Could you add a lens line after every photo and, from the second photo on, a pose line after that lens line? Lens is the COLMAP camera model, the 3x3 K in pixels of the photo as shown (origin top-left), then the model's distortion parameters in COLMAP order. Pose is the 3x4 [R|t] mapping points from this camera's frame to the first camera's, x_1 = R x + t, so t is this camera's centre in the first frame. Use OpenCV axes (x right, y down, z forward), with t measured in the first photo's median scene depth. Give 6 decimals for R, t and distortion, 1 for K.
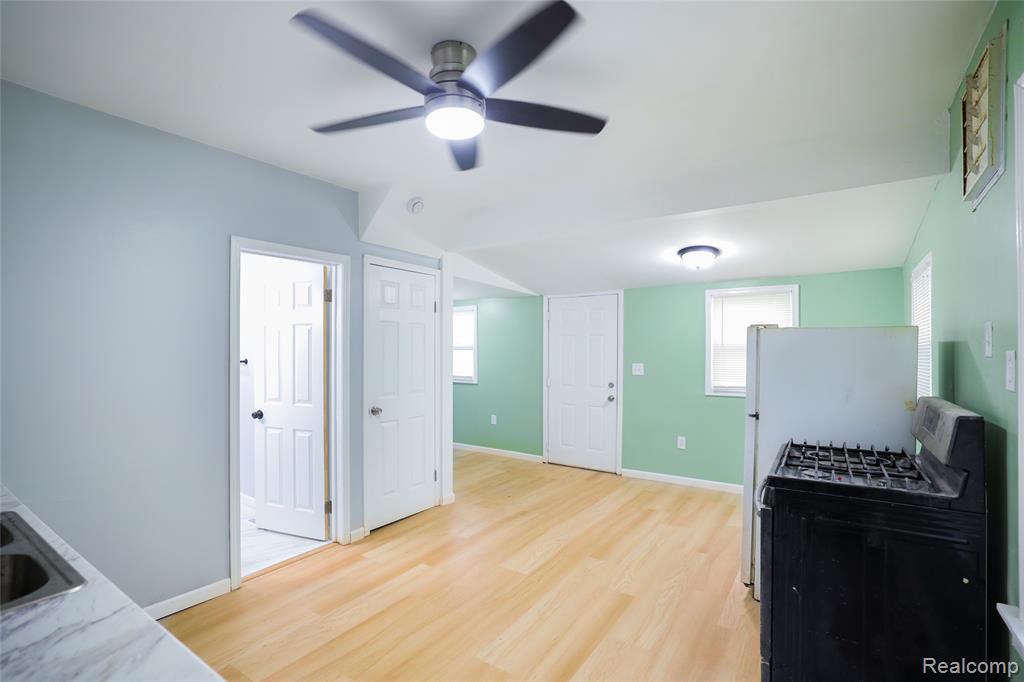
lens RADIAL K [[468.2, 0, 515.7], [0, 468.2, 348.9], [0, 0, 1]] dist [-0.002956, 0.000292]
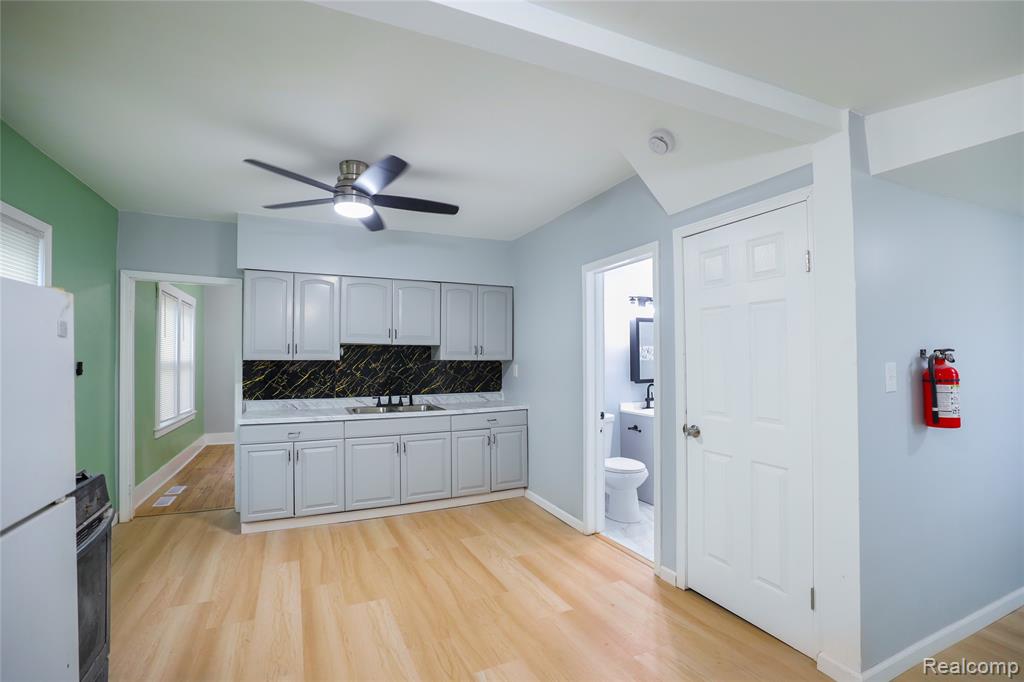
lens RADIAL K [[468.2, 0, 518.5], [0, 468.2, 346.9], [0, 0, 1]] dist [-0.002956, 0.000292]
pose [[-0.496249, -0.008964, -0.868134, 0.482364], [0.012248, 0.999775, -0.017325, 0.007140], [0.868094, -0.019231, -0.496028, 1.130521]]
